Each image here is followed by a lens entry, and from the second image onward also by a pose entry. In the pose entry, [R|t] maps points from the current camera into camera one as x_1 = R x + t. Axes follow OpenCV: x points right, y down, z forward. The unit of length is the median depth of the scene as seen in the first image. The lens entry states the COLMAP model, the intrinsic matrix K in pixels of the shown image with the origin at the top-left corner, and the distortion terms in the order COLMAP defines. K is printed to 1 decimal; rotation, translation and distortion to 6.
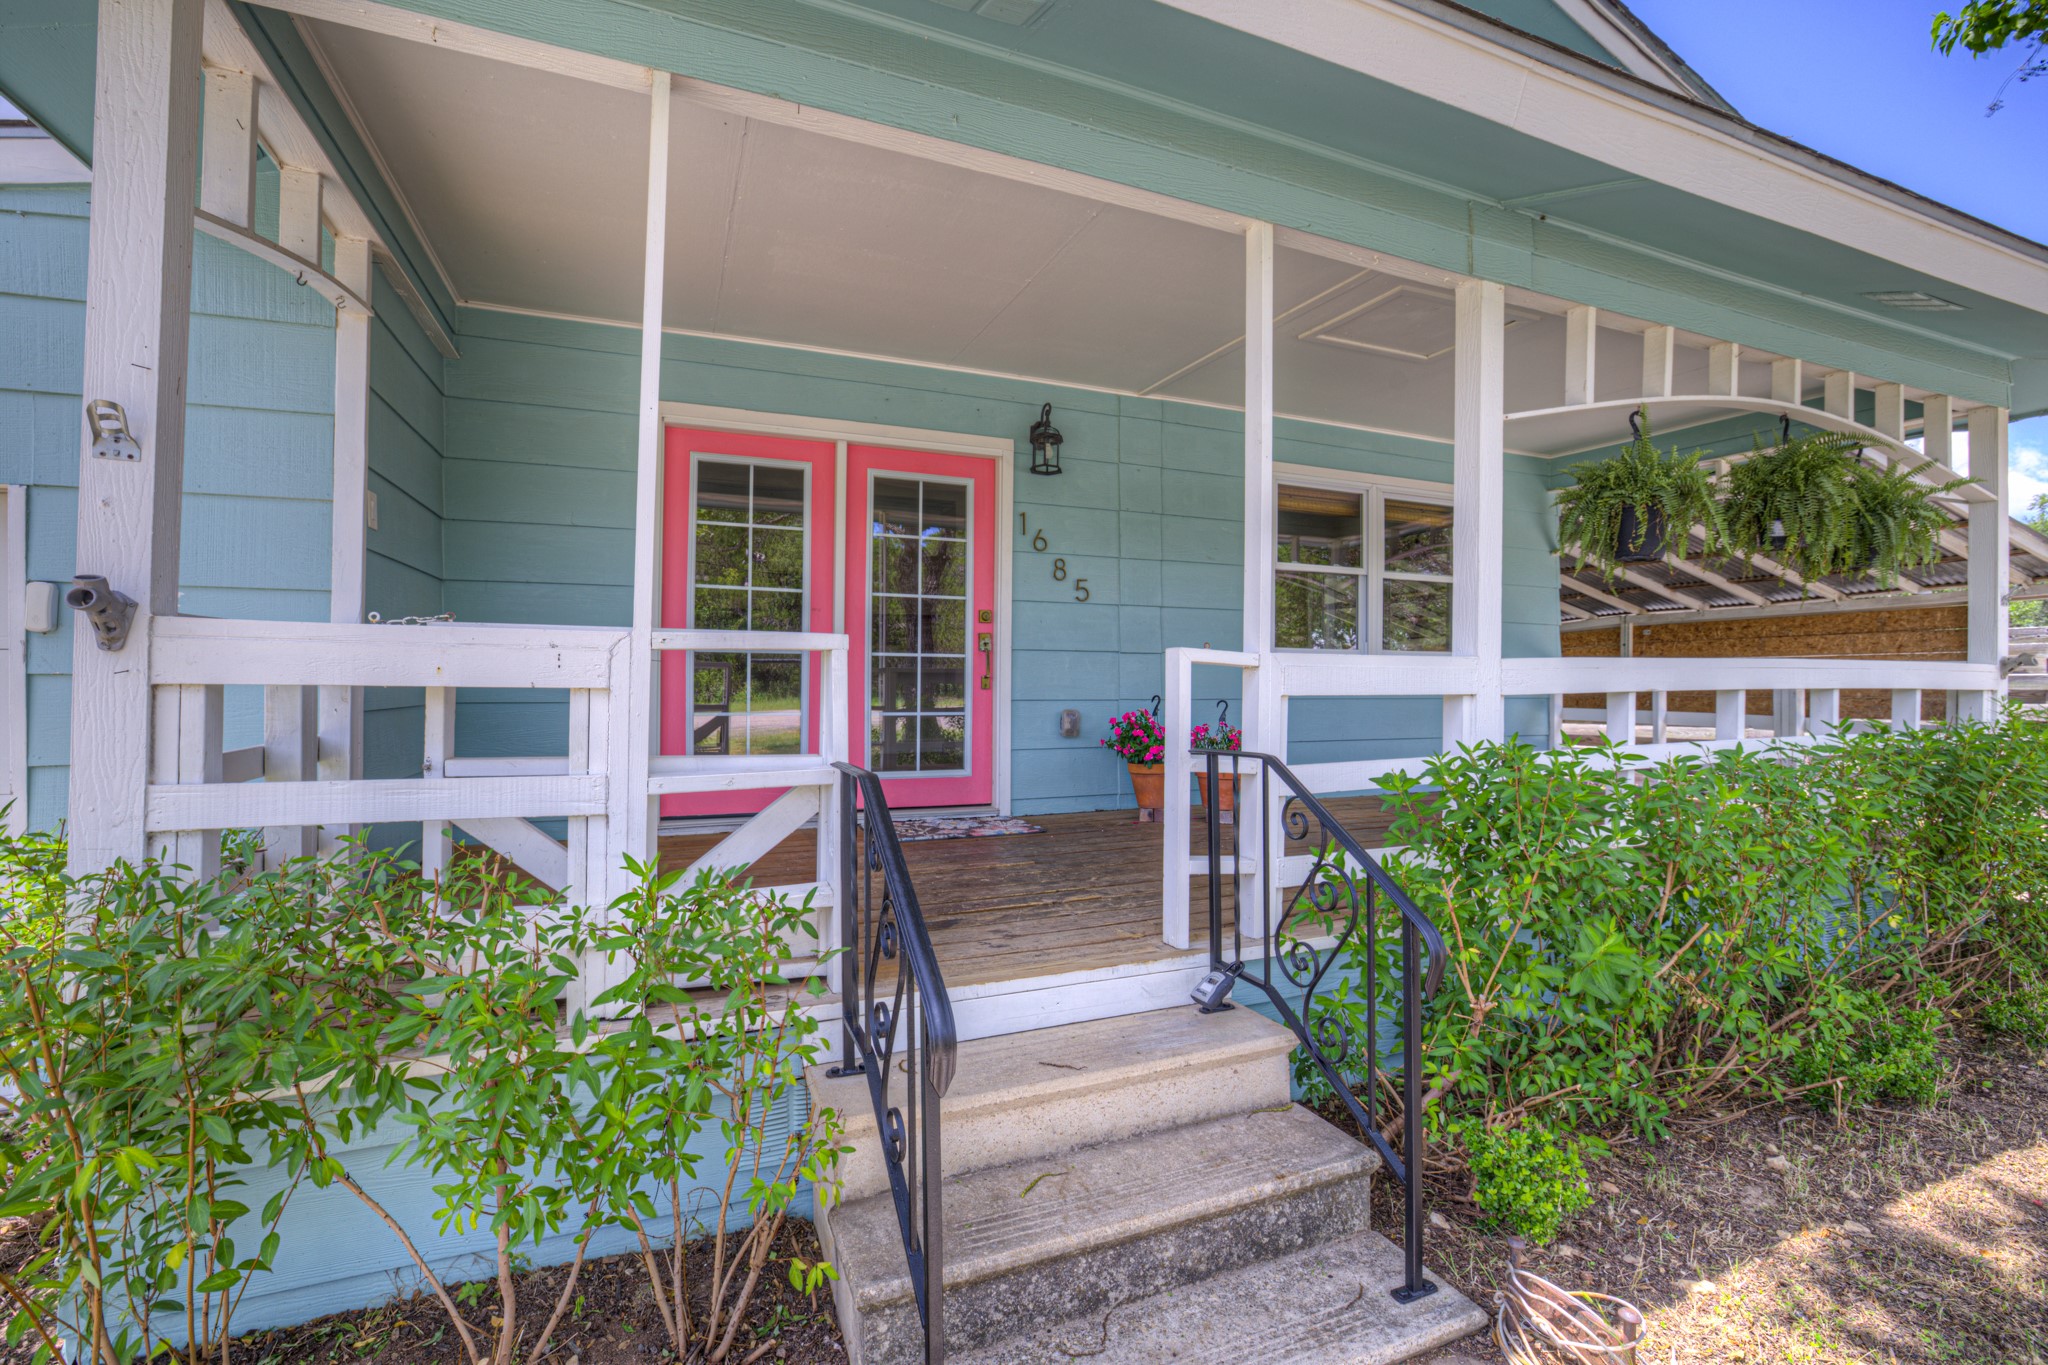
lens RADIAL K [[888.9, 0, 1015.4], [0, 888.9, 684.4], [0, 0, 1]] dist [-0.016520, 0.000239]
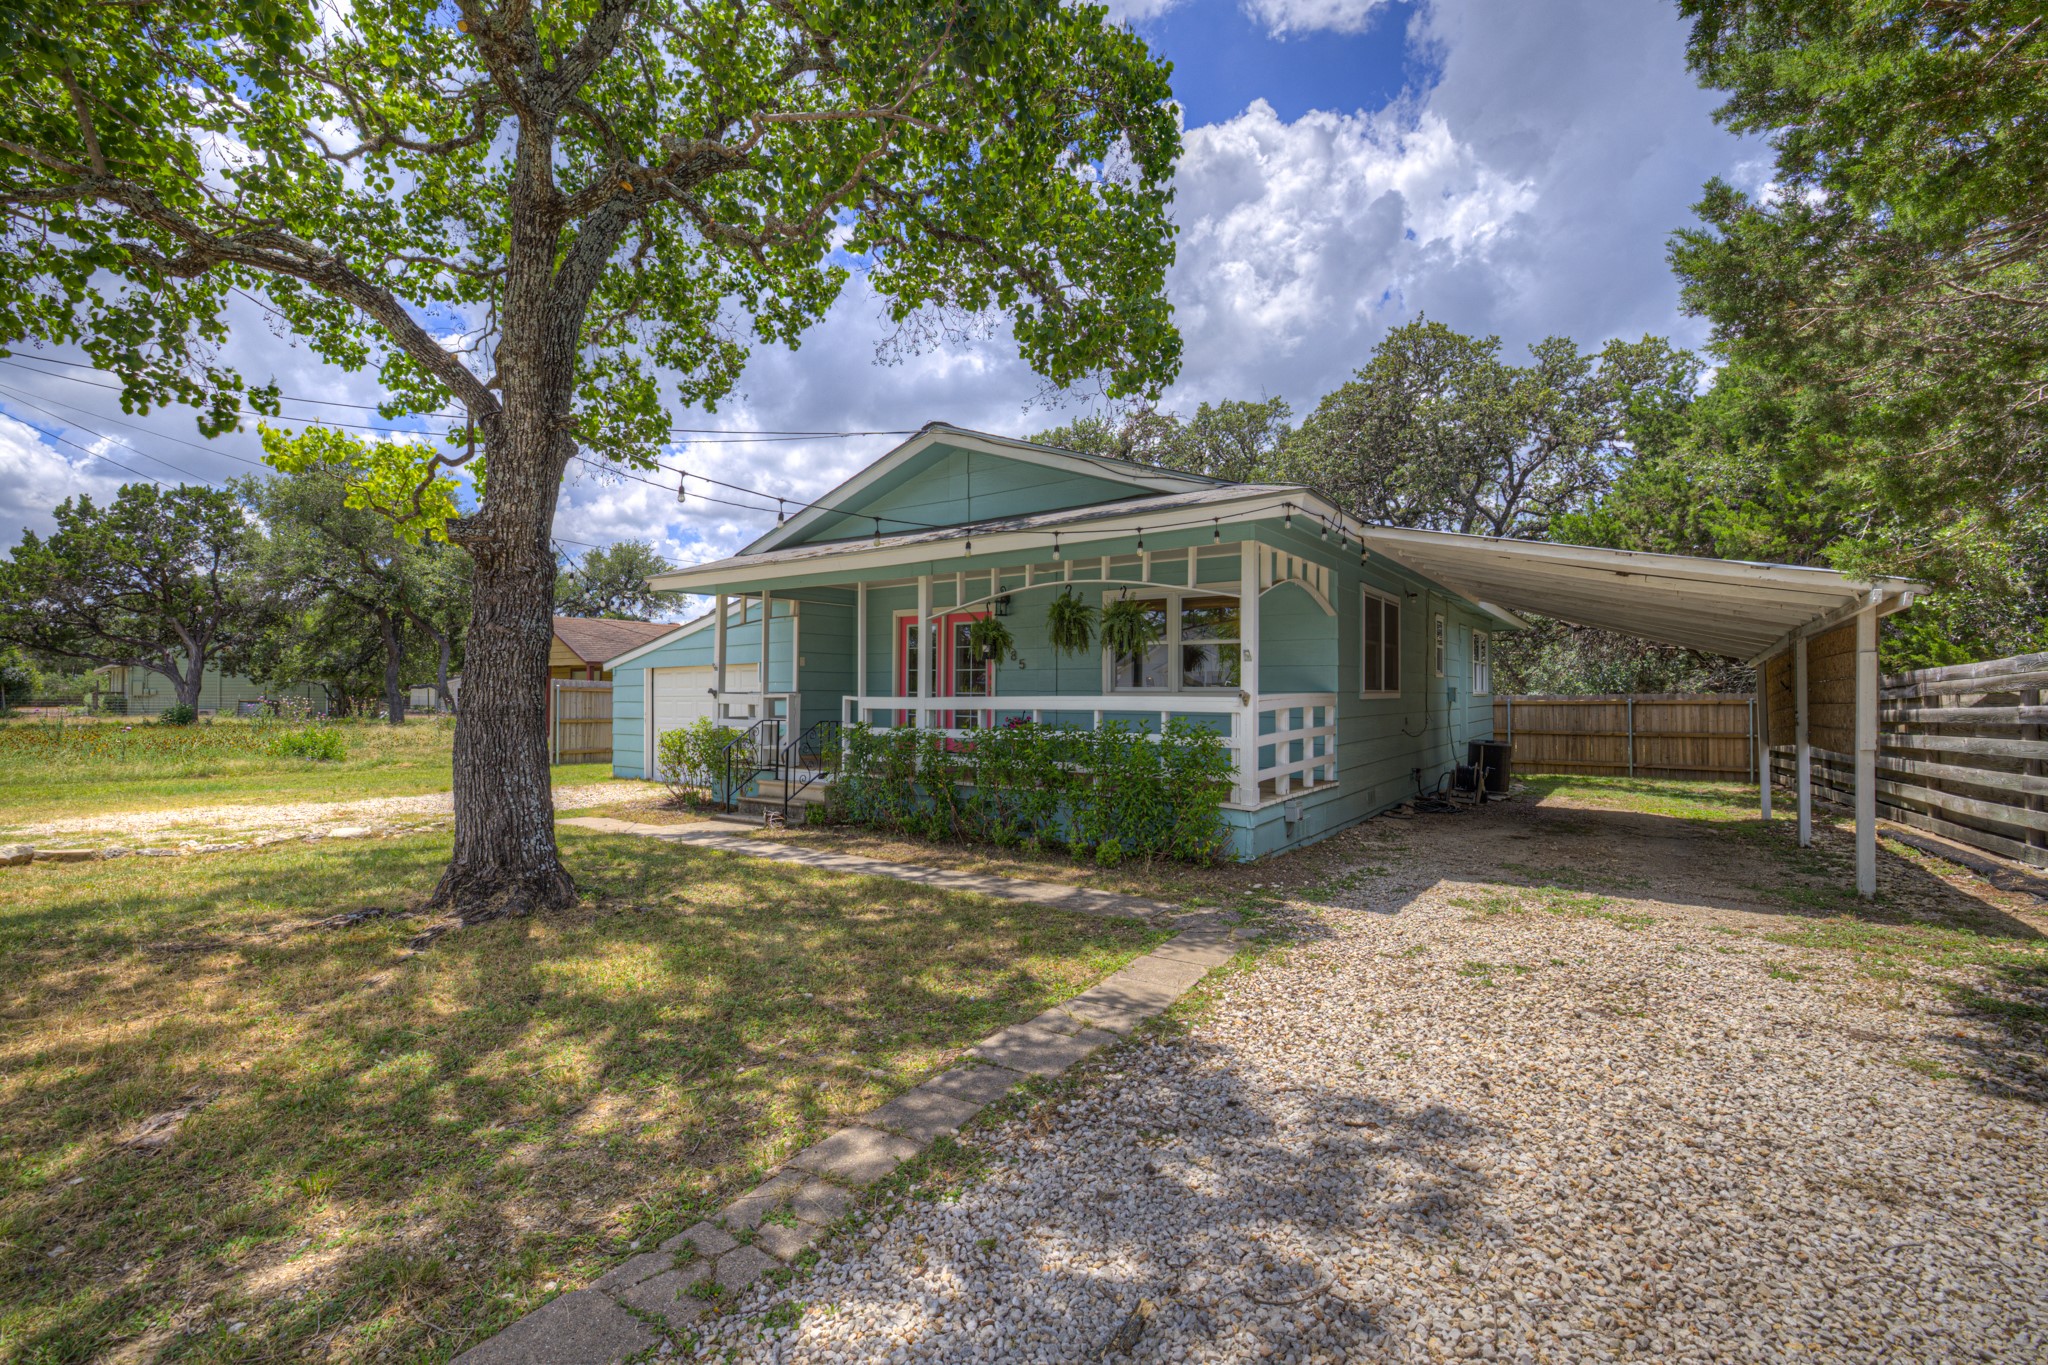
lens RADIAL K [[900.3, 0, 1016.6], [0, 900.3, 703.4], [0, 0, 1]] dist [-0.048496, 0.013847]
pose [[0.523147, 0.003744, -0.852234, 2.345112], [-0.003826, 0.999991, 0.002044, -0.009607], [0.852234, 0.002191, 0.523157, -0.251501]]
